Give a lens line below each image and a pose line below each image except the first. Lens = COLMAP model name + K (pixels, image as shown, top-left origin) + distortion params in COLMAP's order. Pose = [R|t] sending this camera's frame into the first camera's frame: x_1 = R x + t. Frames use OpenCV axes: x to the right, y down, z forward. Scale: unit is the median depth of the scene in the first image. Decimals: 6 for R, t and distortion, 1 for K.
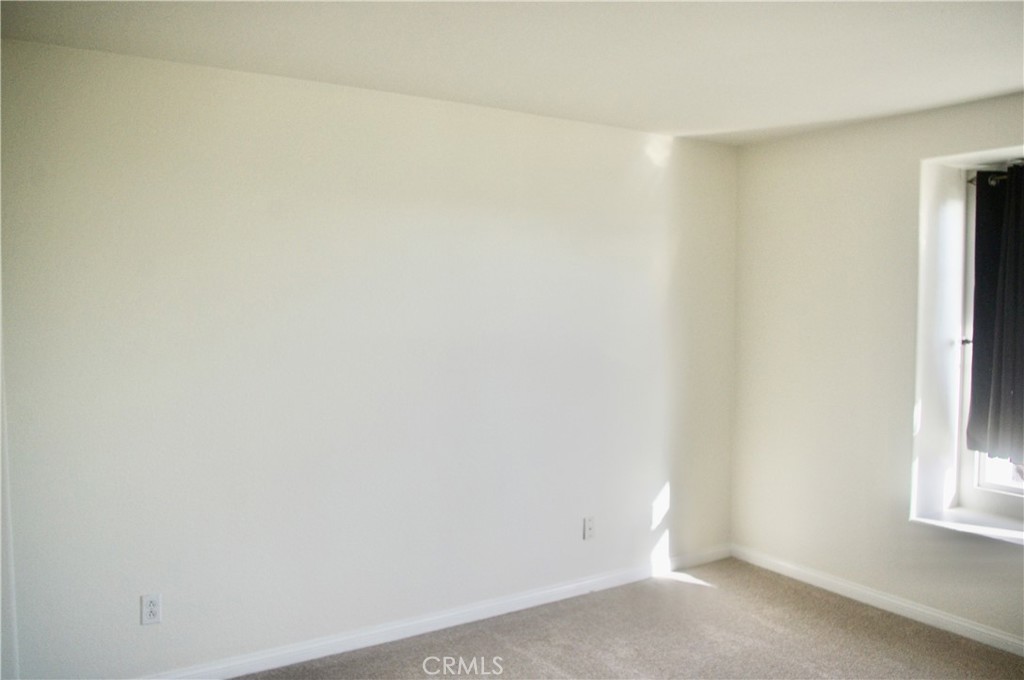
lens RADIAL K [[811.9, 0, 512.0], [0, 811.9, 340.0], [0, 0, 1]] dist [-0.047111, -0.003492]
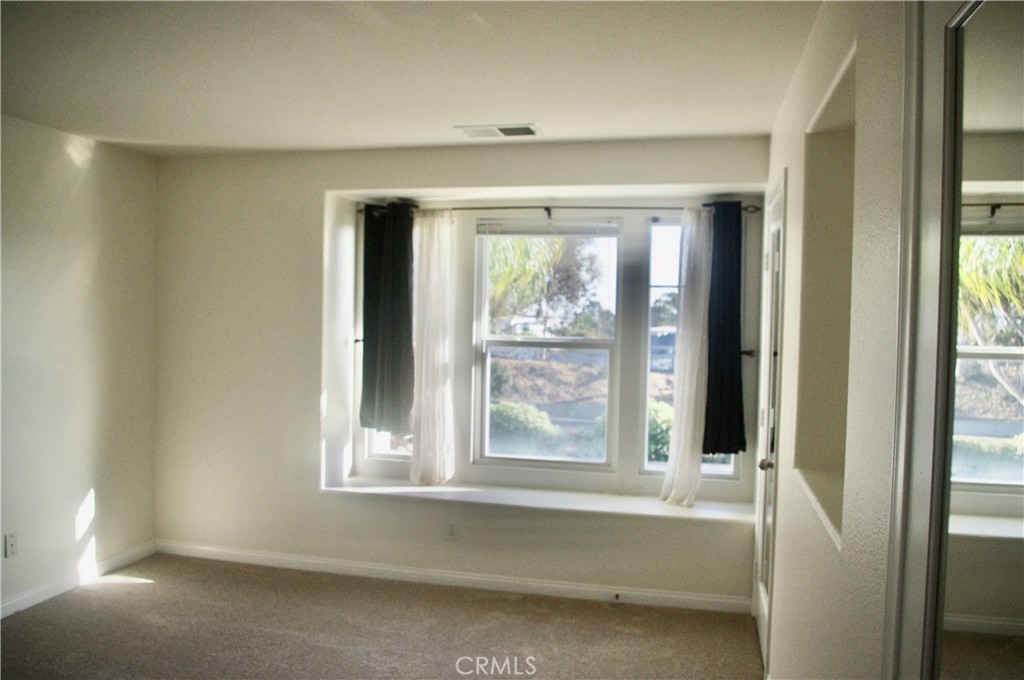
lens RADIAL K [[811.9, 0, 512.0], [0, 811.9, 340.0], [0, 0, 1]] dist [-0.047111, -0.003492]
pose [[0.729840, -0.013078, 0.683493, -0.115173], [0.019057, 0.999818, -0.001218, 0.007146], [-0.683353, 0.013914, 0.729956, -0.079556]]
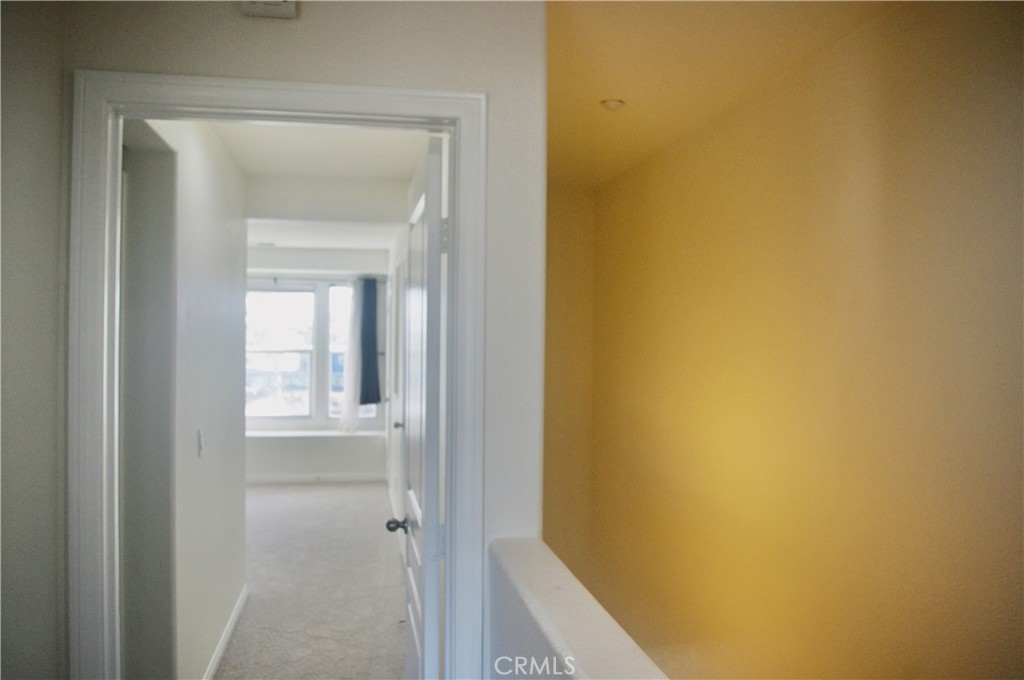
lens RADIAL K [[811.9, 0, 512.0], [0, 811.9, 340.0], [0, 0, 1]] dist [-0.047111, -0.003492]
pose [[0.388396, -0.001471, 0.921491, -1.699820], [0.035968, 0.999261, -0.013564, 0.053699], [-0.920790, 0.038413, 0.388162, -1.128986]]
